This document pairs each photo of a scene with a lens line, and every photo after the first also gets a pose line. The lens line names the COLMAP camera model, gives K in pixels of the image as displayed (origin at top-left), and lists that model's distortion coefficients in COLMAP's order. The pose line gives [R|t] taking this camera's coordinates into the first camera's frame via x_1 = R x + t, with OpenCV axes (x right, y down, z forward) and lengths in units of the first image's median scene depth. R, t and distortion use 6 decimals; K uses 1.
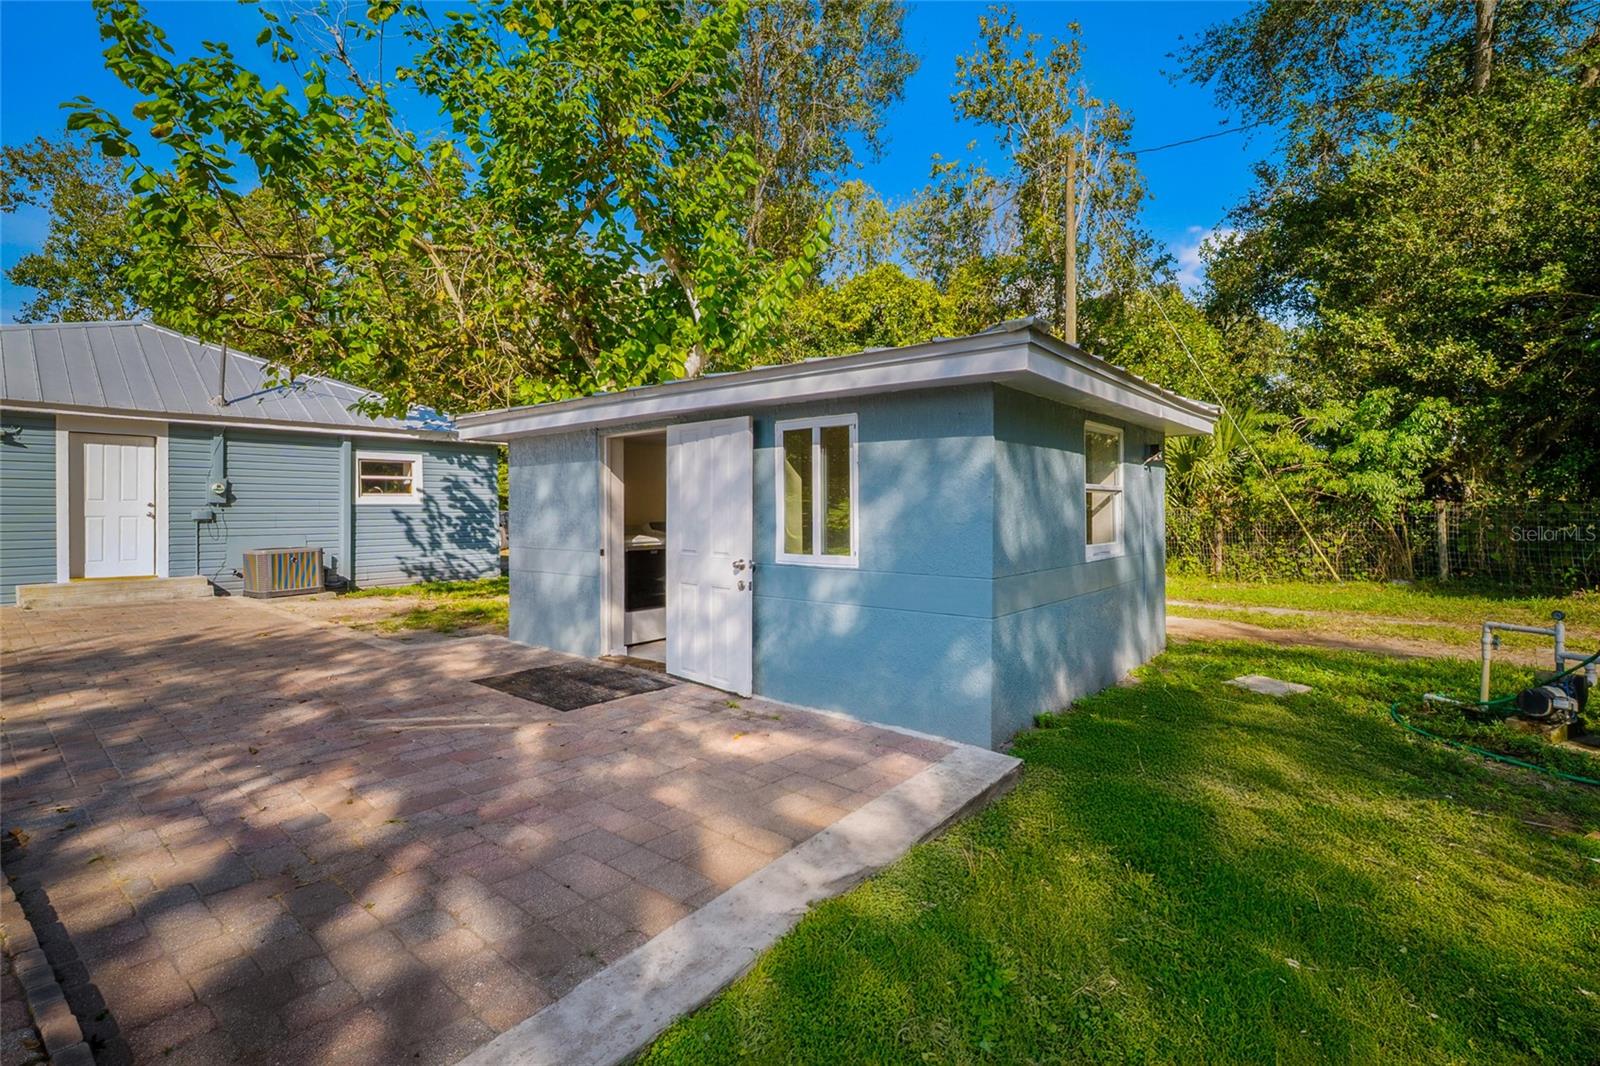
lens RADIAL K [[741.5, 0, 804.8], [0, 741.5, 503.3], [0, 0, 1]] dist [0.013718, -0.000256]
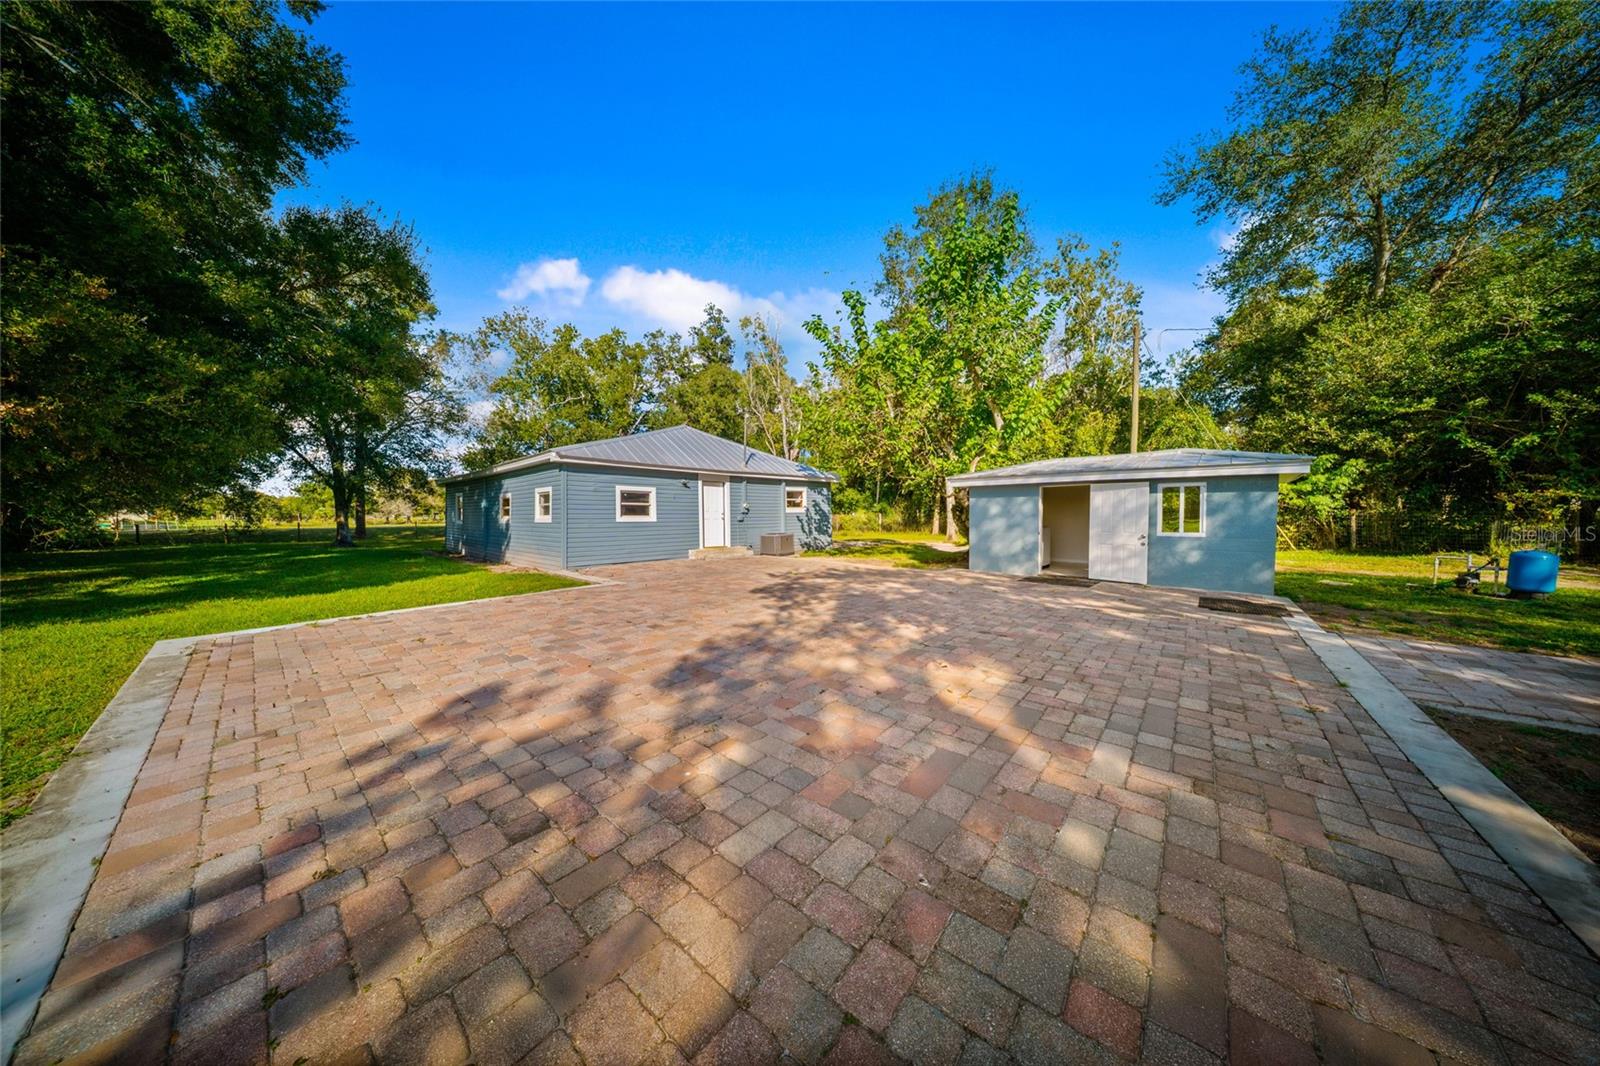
lens RADIAL K [[481.0, 0, 795.4], [0, 481.0, 532.7], [0, 0, 1]] dist [0.013597, -0.003919]
pose [[0.998982, -0.001146, -0.045085, -0.600148], [0.003374, 0.998775, 0.049363, -0.011097], [0.044974, -0.049464, 0.997763, -0.383680]]
